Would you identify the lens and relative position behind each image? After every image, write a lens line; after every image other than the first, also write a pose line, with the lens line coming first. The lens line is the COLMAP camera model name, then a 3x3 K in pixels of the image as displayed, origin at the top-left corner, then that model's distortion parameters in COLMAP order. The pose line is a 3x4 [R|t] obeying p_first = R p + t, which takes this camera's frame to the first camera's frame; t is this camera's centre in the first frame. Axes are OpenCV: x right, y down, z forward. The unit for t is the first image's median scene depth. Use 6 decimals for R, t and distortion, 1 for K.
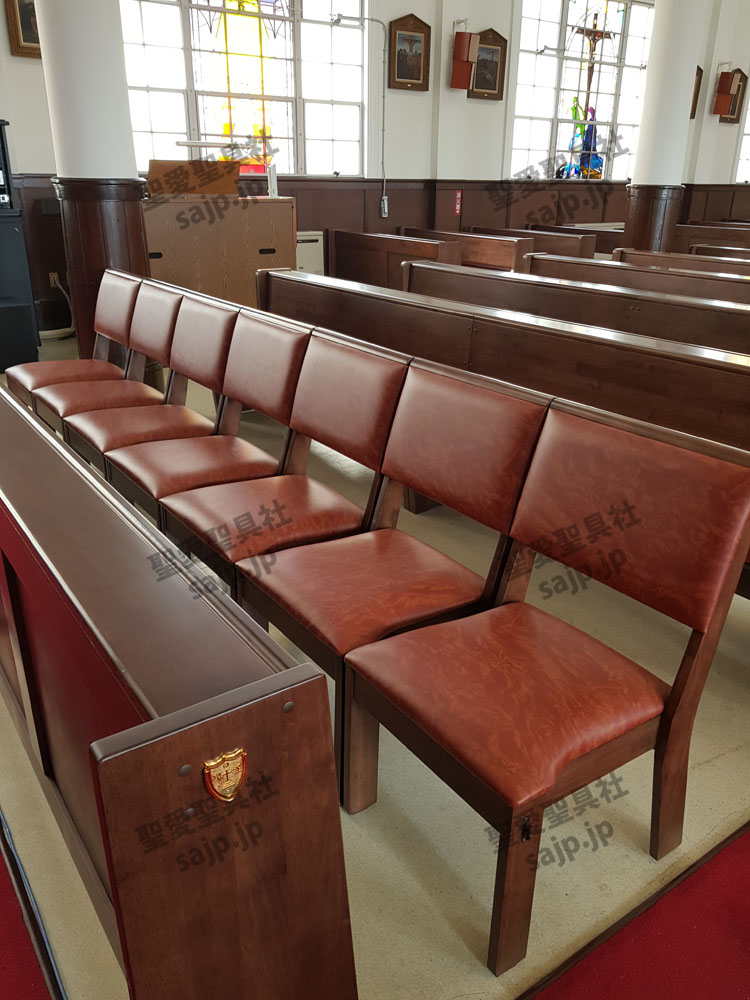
lens RADIAL K [[795.2, 0, 377.6], [0, 795.2, 496.6], [0, 0, 1]] dist [0.013369, -0.025313]
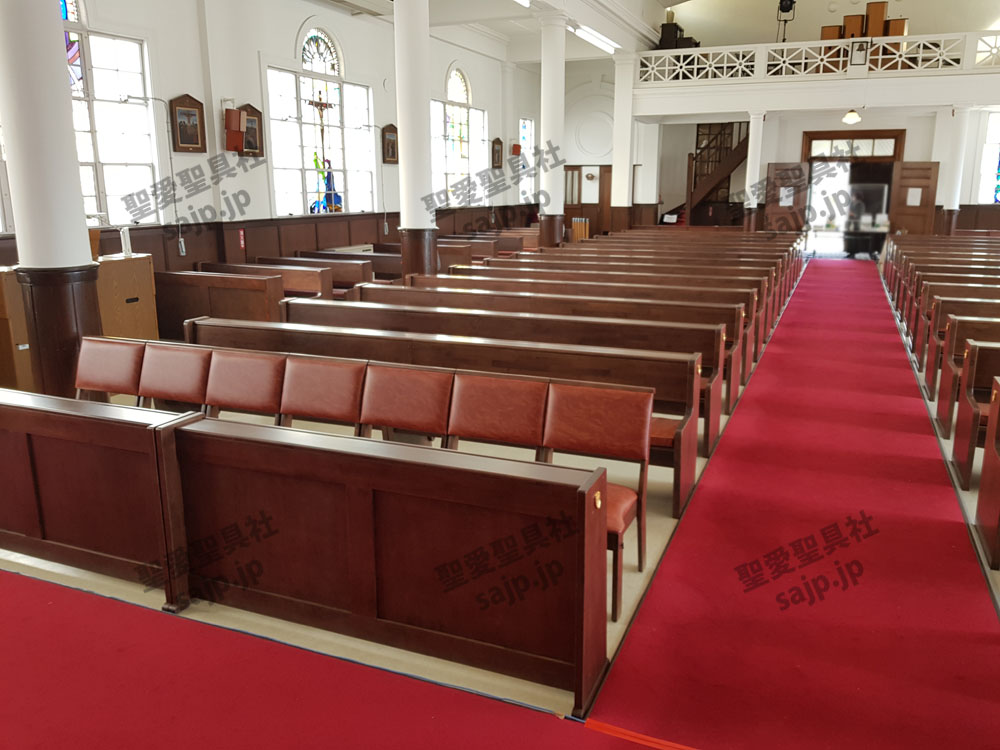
lens RADIAL K [[795.2, 0, 499.9], [0, 795.2, 375.4], [0, 0, 1]] dist [0.013369, -0.025313]
pose [[0.851371, -0.144046, 0.504399, -0.194193], [0.211164, 0.974319, -0.078177, 0.002824], [-0.480185, 0.173069, 0.859924, -0.166494]]
